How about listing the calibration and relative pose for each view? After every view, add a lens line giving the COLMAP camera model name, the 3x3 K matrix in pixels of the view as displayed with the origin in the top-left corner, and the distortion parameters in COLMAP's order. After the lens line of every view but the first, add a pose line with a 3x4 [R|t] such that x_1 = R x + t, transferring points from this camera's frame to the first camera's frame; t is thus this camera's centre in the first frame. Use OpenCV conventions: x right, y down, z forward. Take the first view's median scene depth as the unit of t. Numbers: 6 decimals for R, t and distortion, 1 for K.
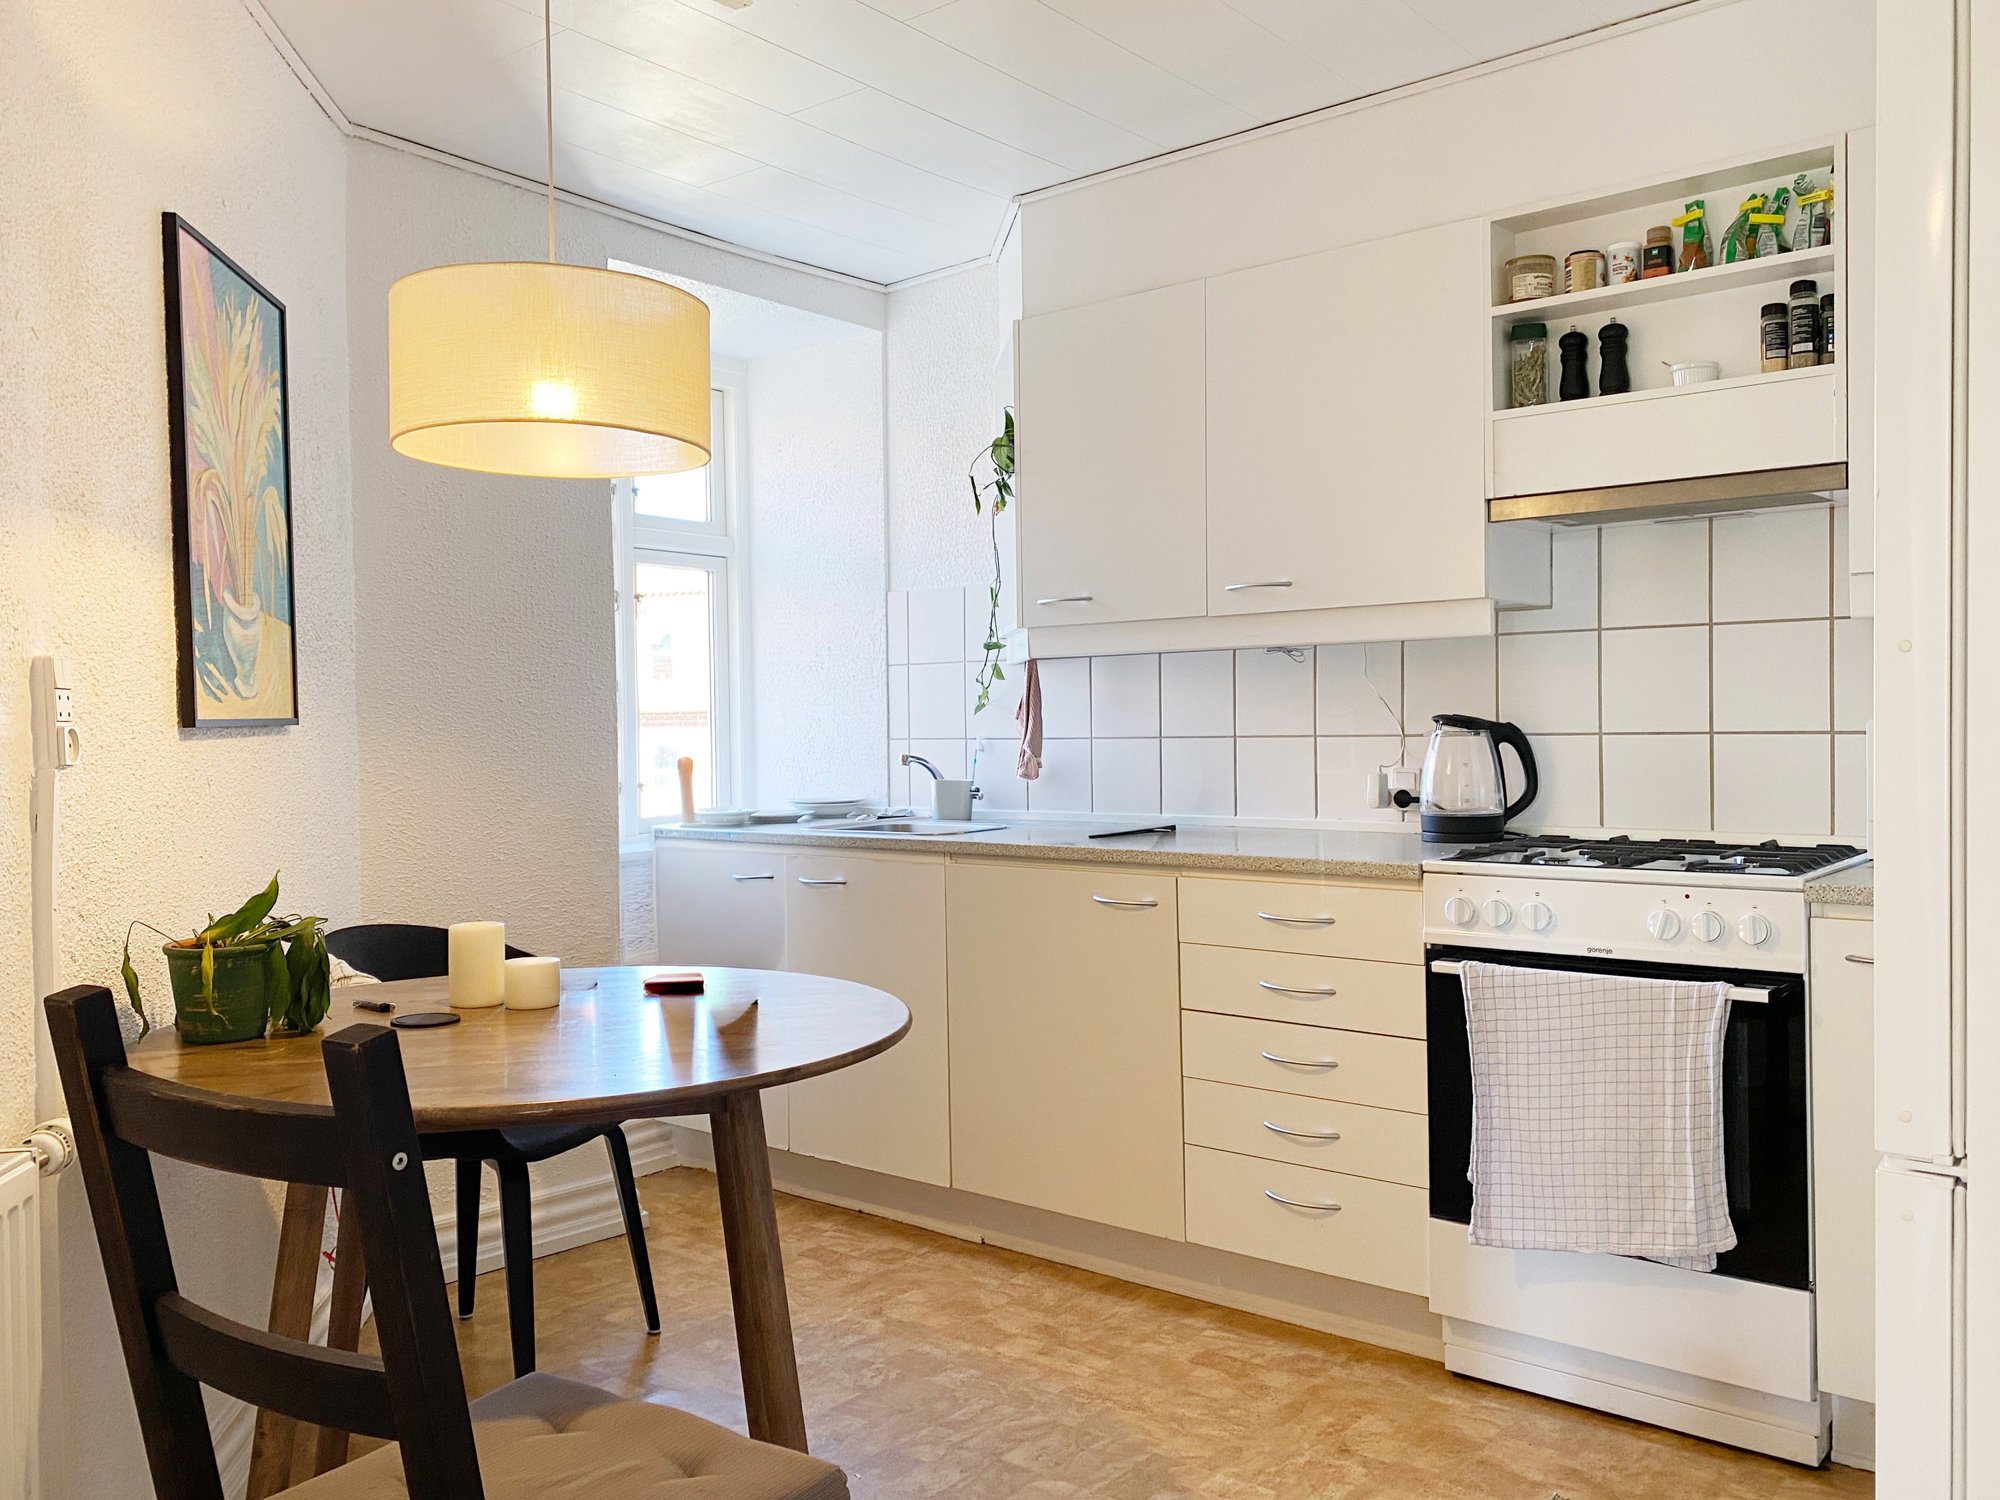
lens RADIAL K [[1590.2, 0, 1000.0], [0, 1590.2, 750.0], [0, 0, 1]] dist [0.004973, 0.000504]
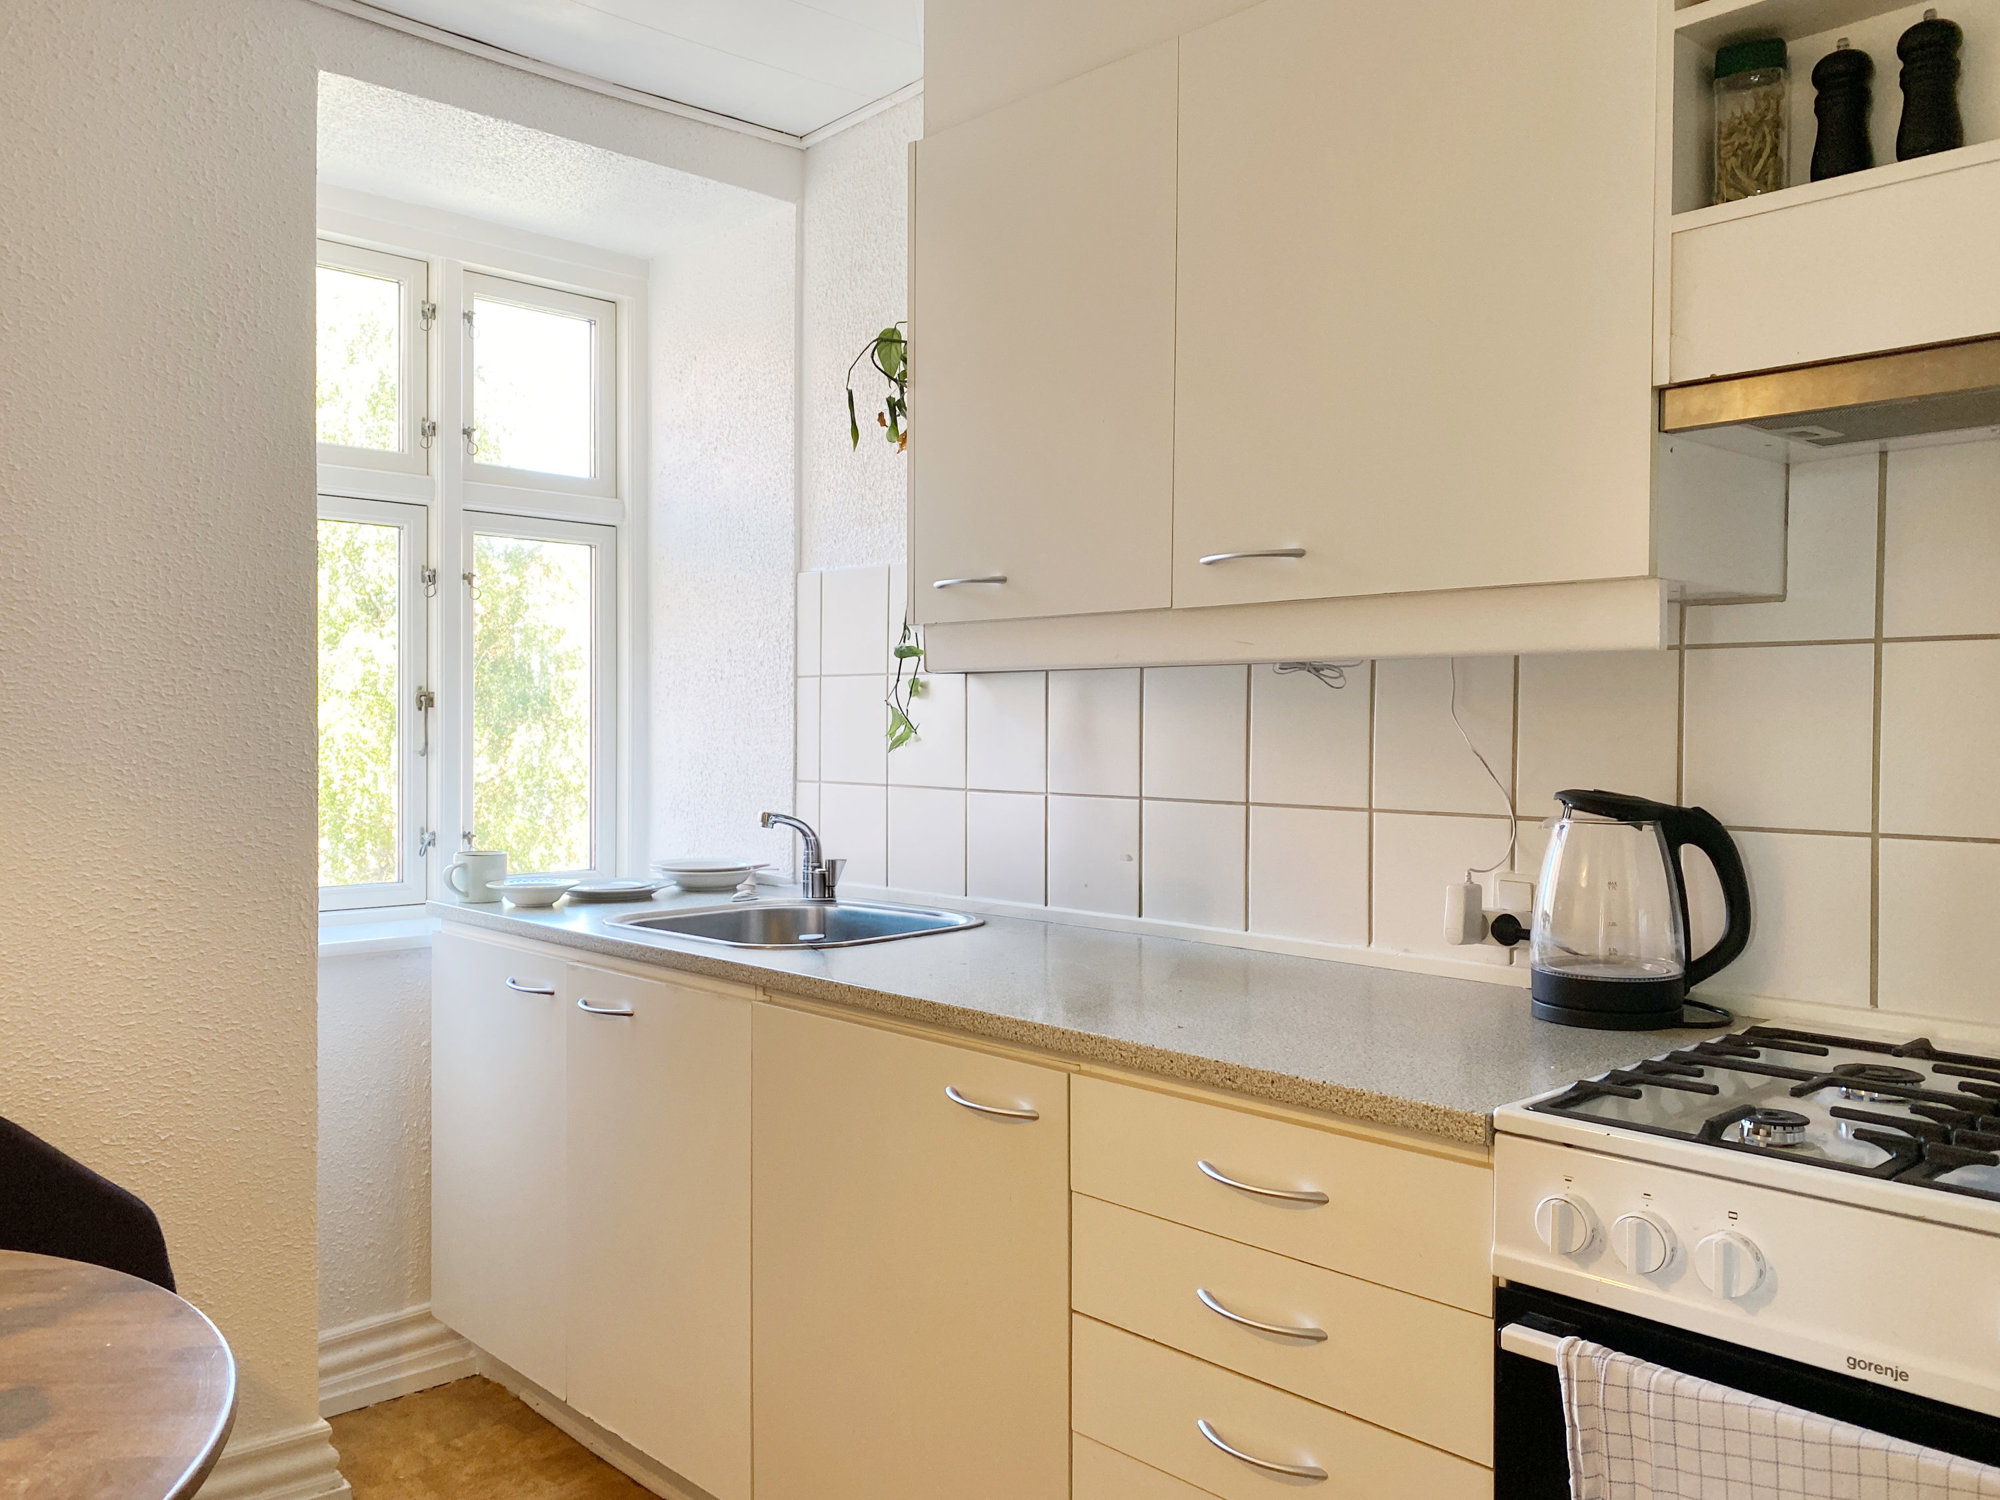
lens RADIAL K [[1584.7, 0, 1000.0], [0, 1584.7, 750.0], [0, 0, 1]] dist [-0.021904, 0.044345]
pose [[0.991133, 0.021651, -0.131097, 0.152573], [-0.021418, 0.999766, 0.003186, -0.033869], [0.131136, -0.000350, 0.991364, 0.428938]]
